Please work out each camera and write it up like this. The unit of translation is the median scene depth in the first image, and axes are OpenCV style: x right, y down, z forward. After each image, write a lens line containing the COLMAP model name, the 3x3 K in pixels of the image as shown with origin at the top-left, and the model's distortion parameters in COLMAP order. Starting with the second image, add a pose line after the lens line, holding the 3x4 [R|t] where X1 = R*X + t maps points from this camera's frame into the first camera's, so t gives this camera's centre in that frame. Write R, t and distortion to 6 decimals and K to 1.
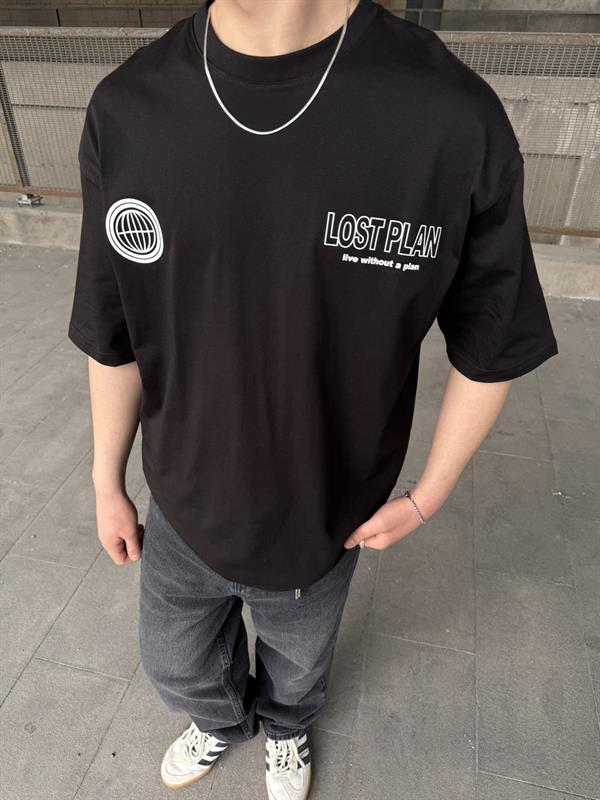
lens RADIAL K [[580.4, 0, 291.3], [0, 580.4, 406.6], [0, 0, 1]] dist [0.011395, -0.018423]
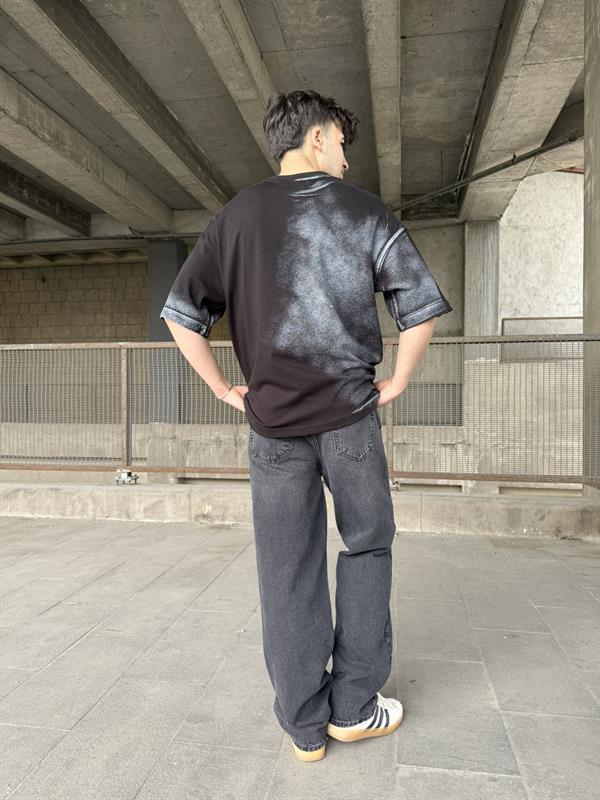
lens RADIAL K [[580.4, 0, 296.7], [0, 580.4, 400.9], [0, 0, 1]] dist [0.011395, -0.018423]
pose [[0.997713, 0.000635, 0.067596, 0.613388], [0.038241, 0.819265, -0.572138, 0.526245], [-0.055743, 0.573414, 0.817367, -0.164029]]
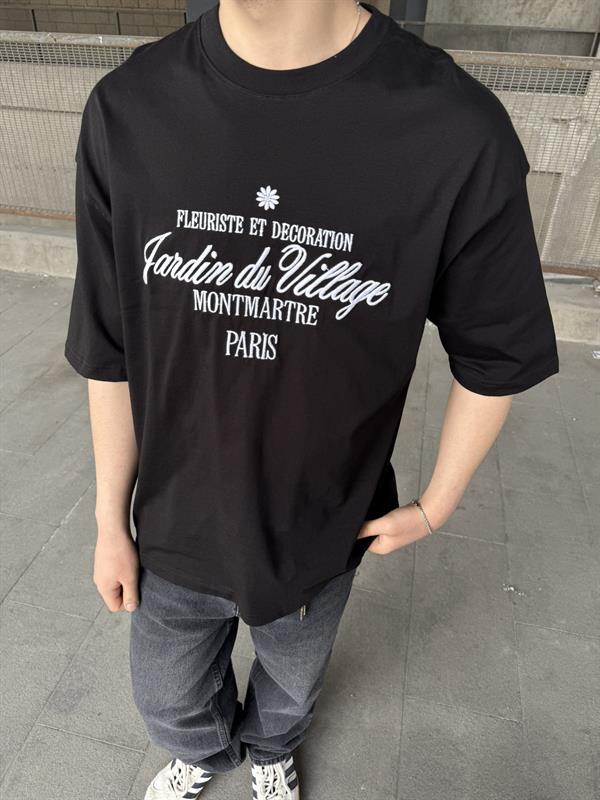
lens RADIAL K [[580.4, 0, 293.9], [0, 580.4, 400.8], [0, 0, 1]] dist [0.011395, -0.018423]
pose [[0.999450, 0.016801, 0.028575, 0.137694], [-0.016389, 0.999759, -0.014598, -0.140011], [-0.028813, 0.014121, 0.999485, 0.182216]]
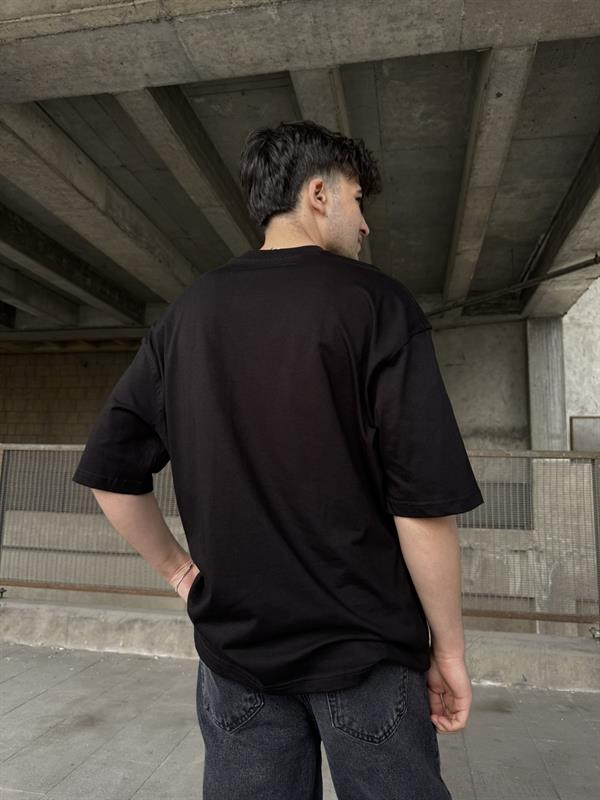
lens RADIAL K [[580.4, 0, 296.0], [0, 580.4, 393.5], [0, 0, 1]] dist [0.011395, -0.018423]
pose [[0.998127, 0.034609, 0.050442, 0.004937], [0.010332, 0.717349, -0.696637, 0.228195], [-0.060295, 0.695853, 0.715648, 0.077144]]
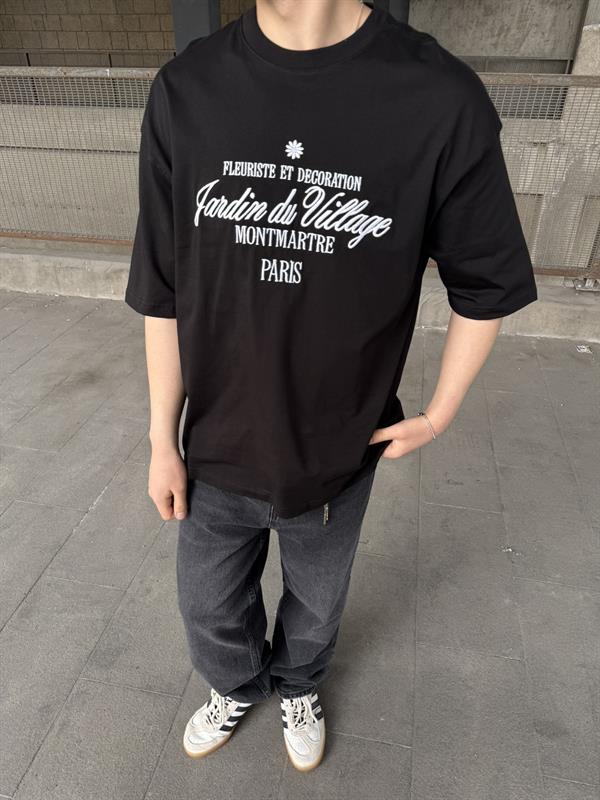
lens RADIAL K [[580.4, 0, 296.7], [0, 580.4, 402.7], [0, 0, 1]] dist [0.011395, -0.018423]
pose [[0.999113, -0.017181, 0.038446, 0.112098], [0.019529, 0.997912, -0.061565, -0.043836], [-0.037307, 0.062261, 0.997362, 0.090110]]
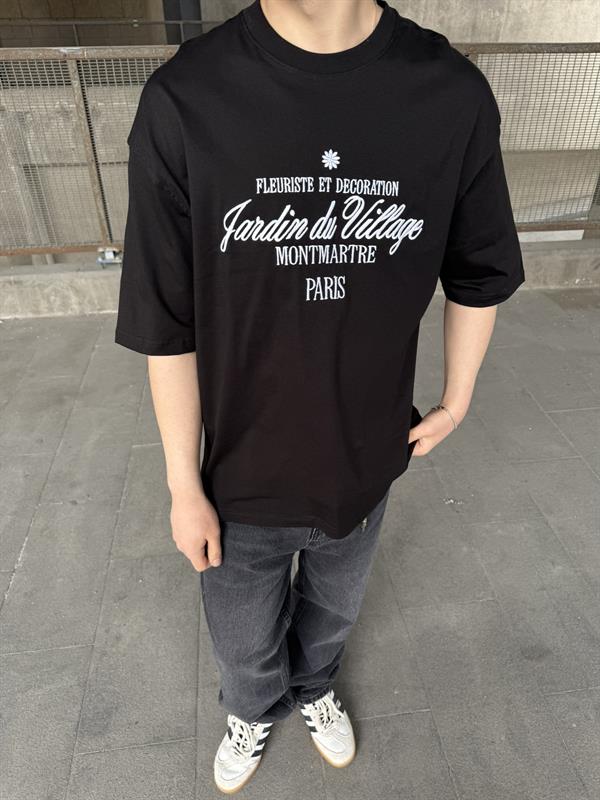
lens RADIAL K [[580.4, 0, 306.9], [0, 580.4, 405.3], [0, 0, 1]] dist [0.011395, -0.018423]
pose [[0.931544, -0.208254, 0.298089, -0.042886], [0.212669, 0.976960, 0.017932, -0.104450], [-0.294955, 0.046690, 0.954370, 0.141058]]
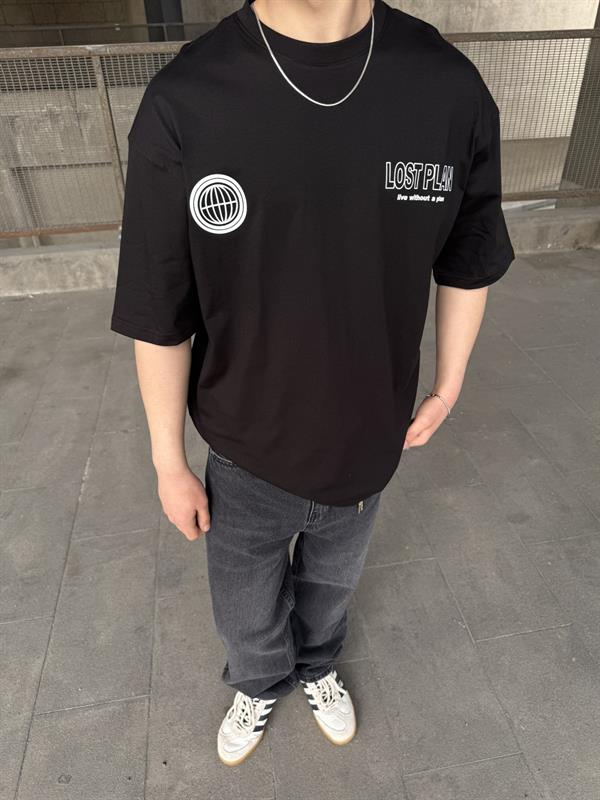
lens RADIAL K [[580.4, 0, 302.6], [0, 580.4, 410.5], [0, 0, 1]] dist [0.011395, -0.018423]
pose [[0.918356, -0.243102, 0.312288, -0.214826], [0.247306, 0.968569, 0.026726, 0.038424], [-0.308970, 0.052686, 0.949611, -0.042843]]
